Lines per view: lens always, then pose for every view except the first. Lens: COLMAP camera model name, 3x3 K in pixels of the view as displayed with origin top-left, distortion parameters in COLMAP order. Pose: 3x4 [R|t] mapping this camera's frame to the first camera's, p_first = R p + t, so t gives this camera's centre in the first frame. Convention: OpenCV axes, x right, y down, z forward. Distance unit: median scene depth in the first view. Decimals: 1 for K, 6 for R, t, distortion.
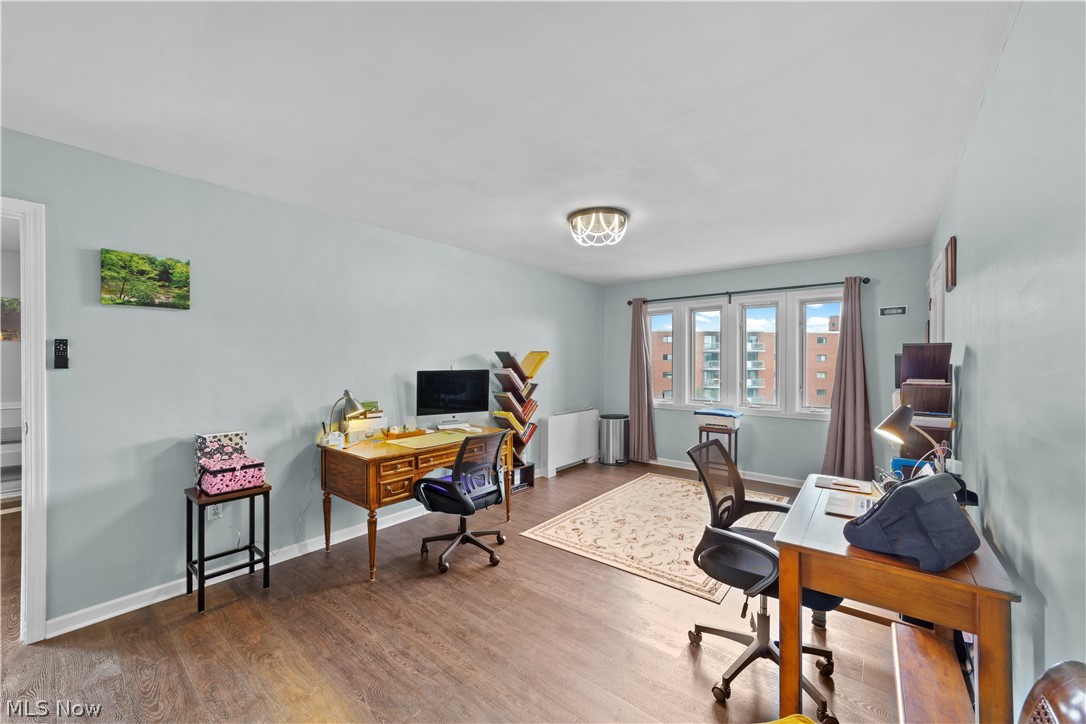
lens RADIAL K [[425.8, 0, 542.2], [0, 425.8, 375.5], [0, 0, 1]] dist [-0.001039, 0.000093]
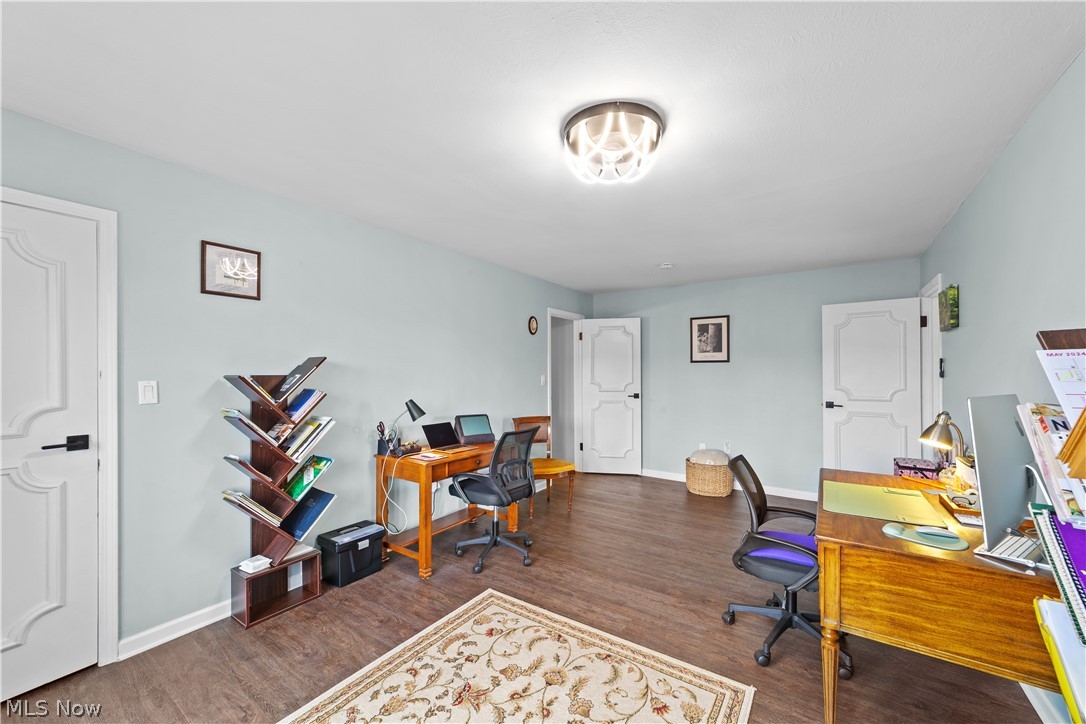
lens RADIAL K [[427.0, 0, 545.6], [0, 427.0, 367.3], [0, 0, 1]] dist [-0.001108, 0.000407]
pose [[-0.996283, -0.001697, -0.086128, 0.271447], [-0.003575, 0.999759, 0.021658, -0.052709], [0.086070, 0.021885, -0.996049, 1.559938]]
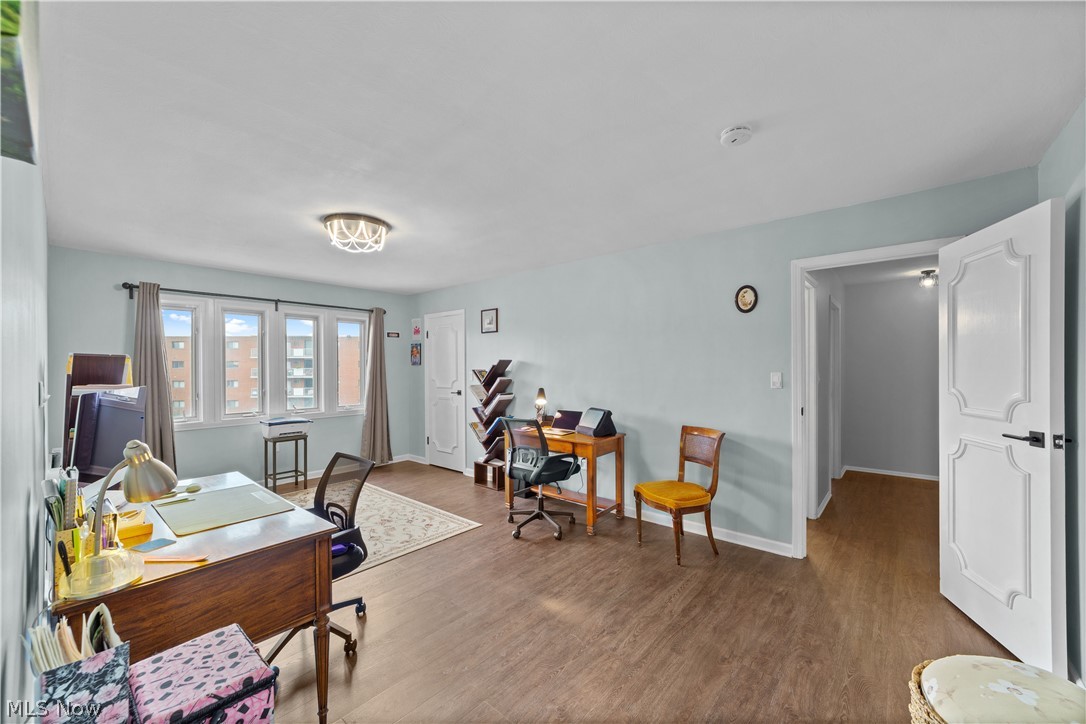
lens RADIAL K [[427.0, 0, 545.6], [0, 427.0, 367.3], [0, 0, 1]] dist [-0.001108, 0.000407]
pose [[0.032805, -0.001682, 0.999460, -0.827603], [0.035829, 0.999358, 0.000506, -0.022793], [-0.998819, 0.035793, 0.032844, 0.518176]]
